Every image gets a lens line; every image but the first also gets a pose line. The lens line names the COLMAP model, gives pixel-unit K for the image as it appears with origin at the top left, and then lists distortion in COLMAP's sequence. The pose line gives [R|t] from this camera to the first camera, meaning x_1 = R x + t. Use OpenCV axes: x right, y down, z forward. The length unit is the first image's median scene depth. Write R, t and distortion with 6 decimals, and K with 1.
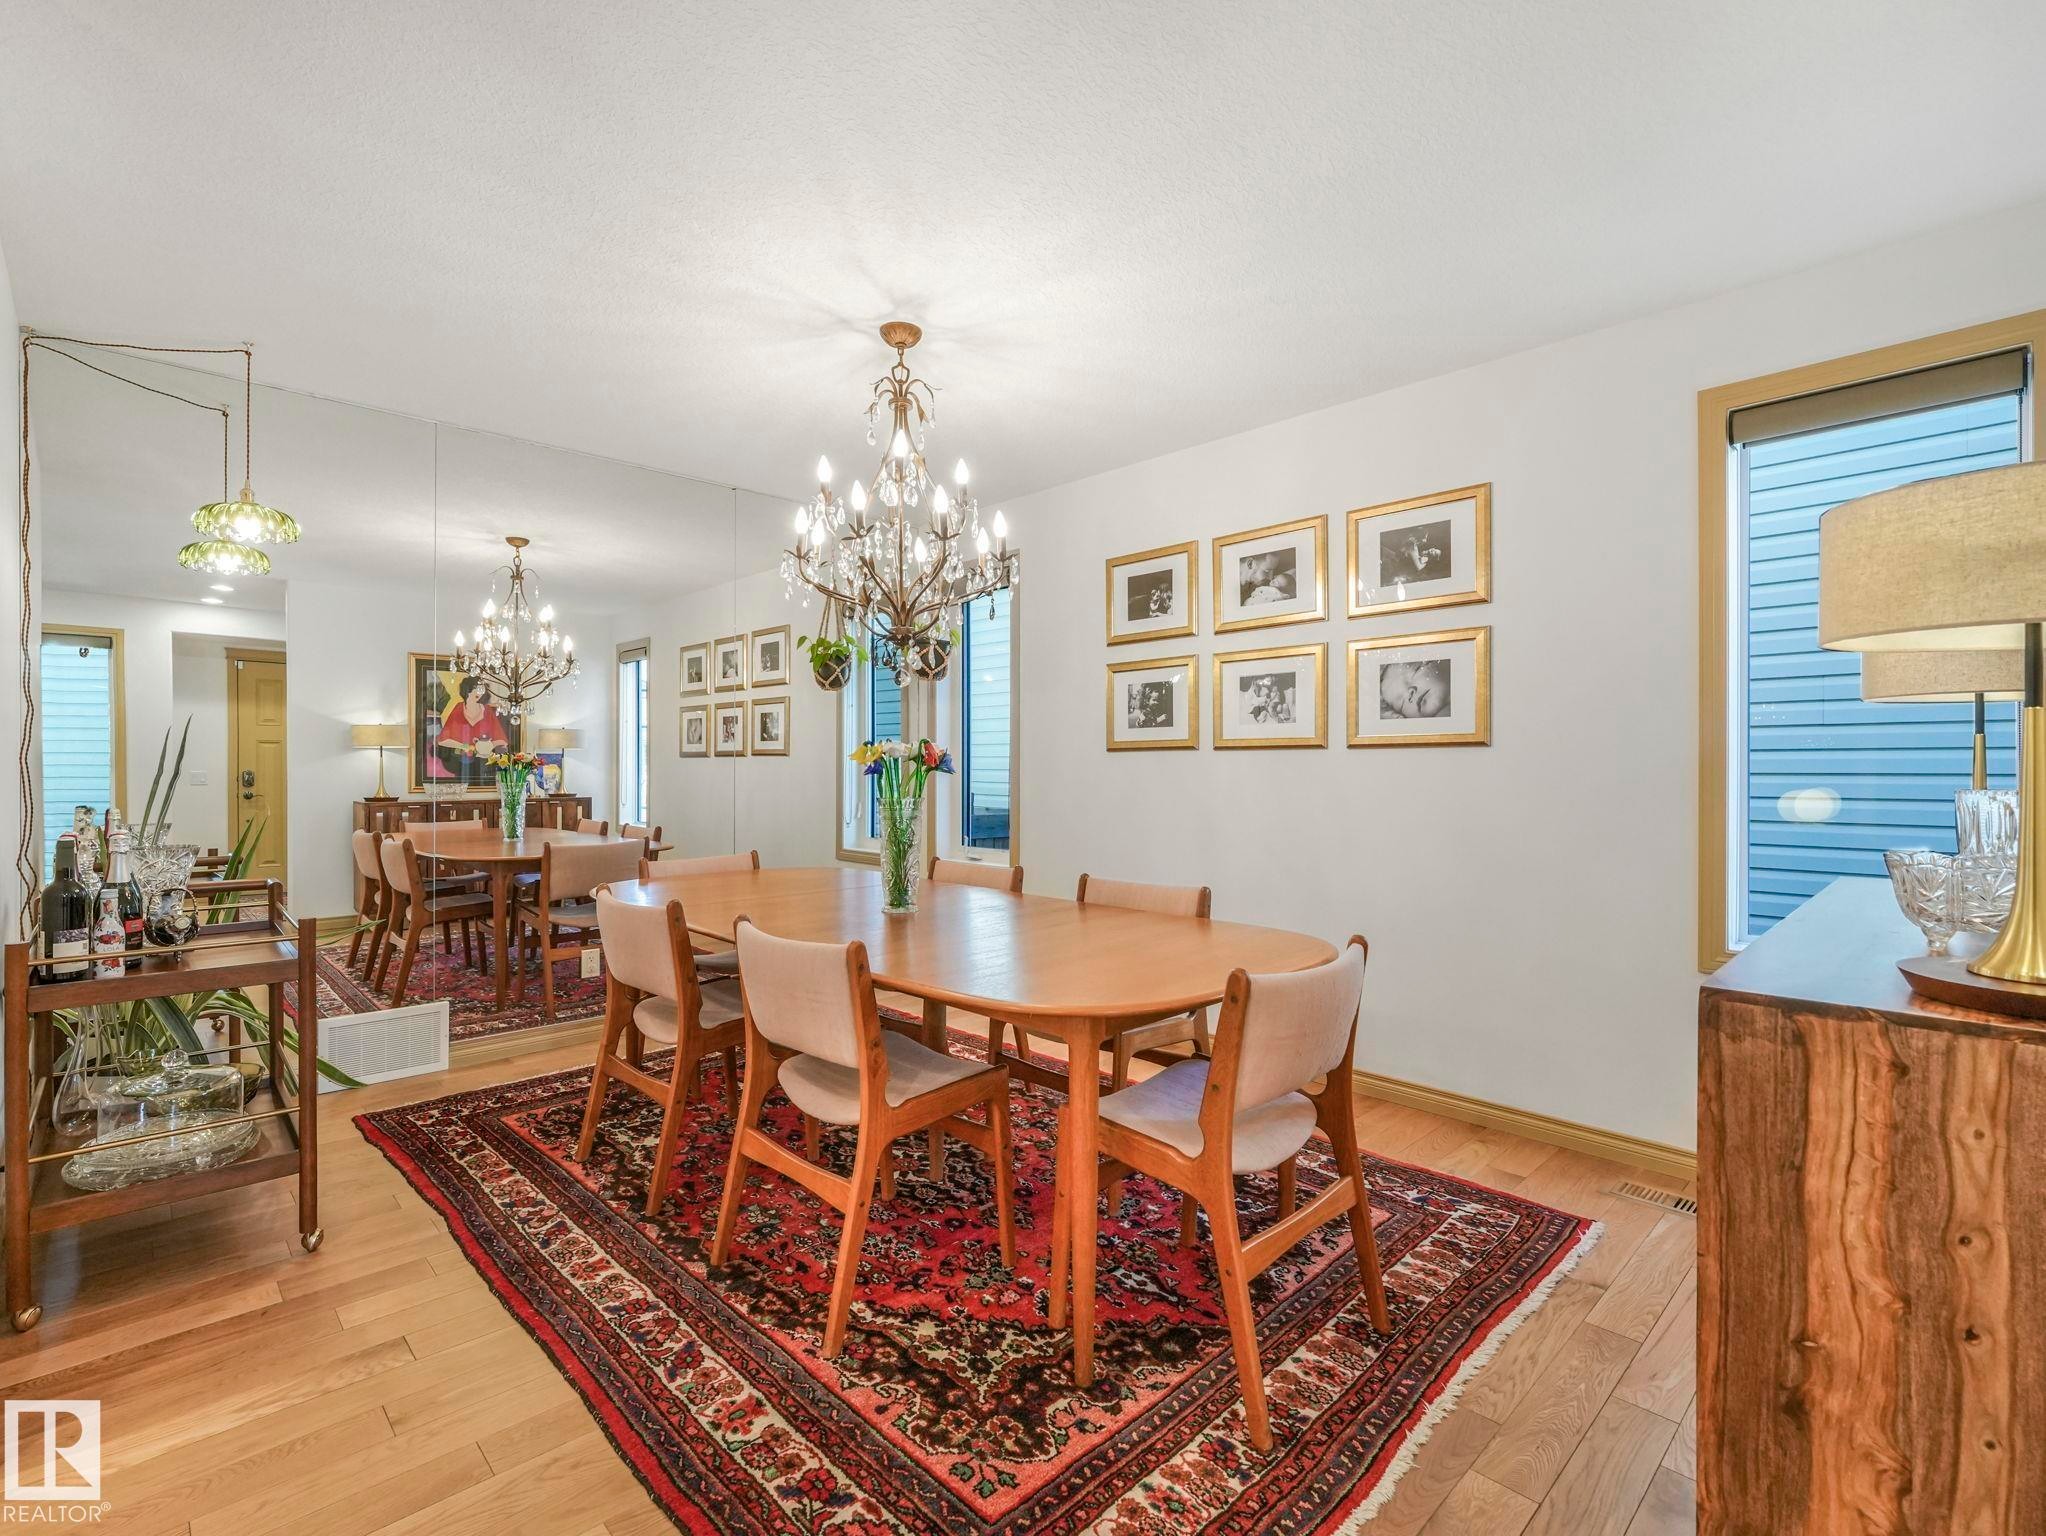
lens RADIAL K [[937.5, 0, 1026.5], [0, 937.5, 774.5], [0, 0, 1]] dist [-0.006175, 0.000151]
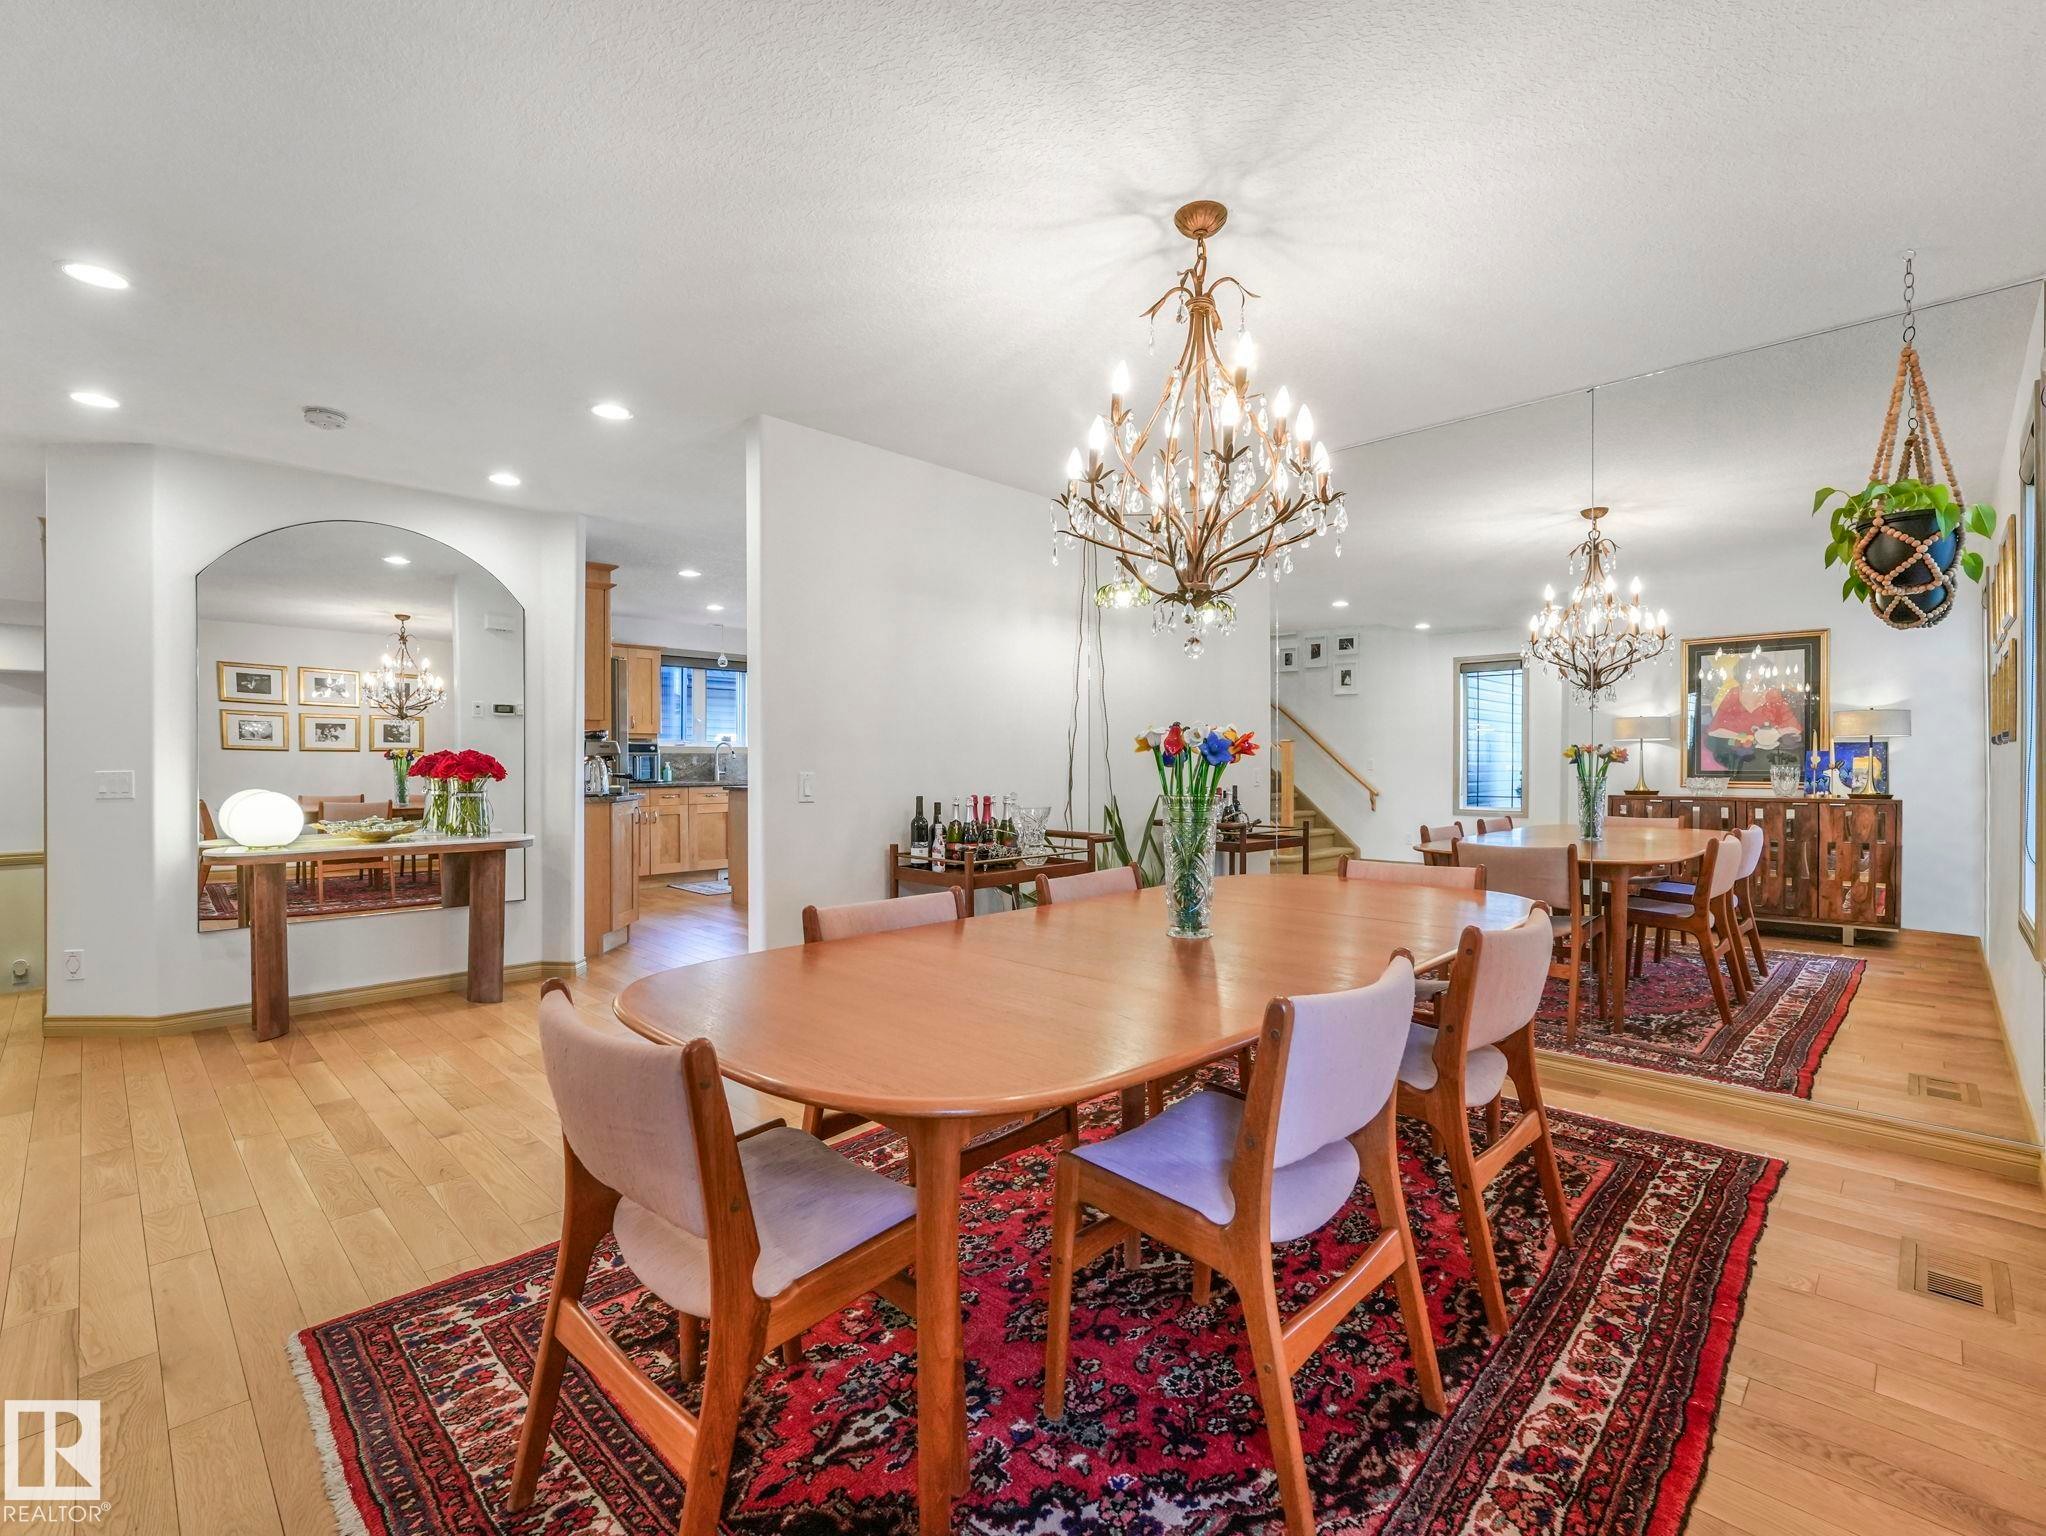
lens RADIAL K [[913.1, 0, 1023.0], [0, 913.1, 768.0], [0, 0, 1]] dist [-0.003148, 0.000010]
pose [[0.040347, 0.012343, -0.999109, 0.723198], [-0.008840, 0.999889, 0.011996, -0.012376], [0.999147, 0.008348, 0.040451, 0.908547]]
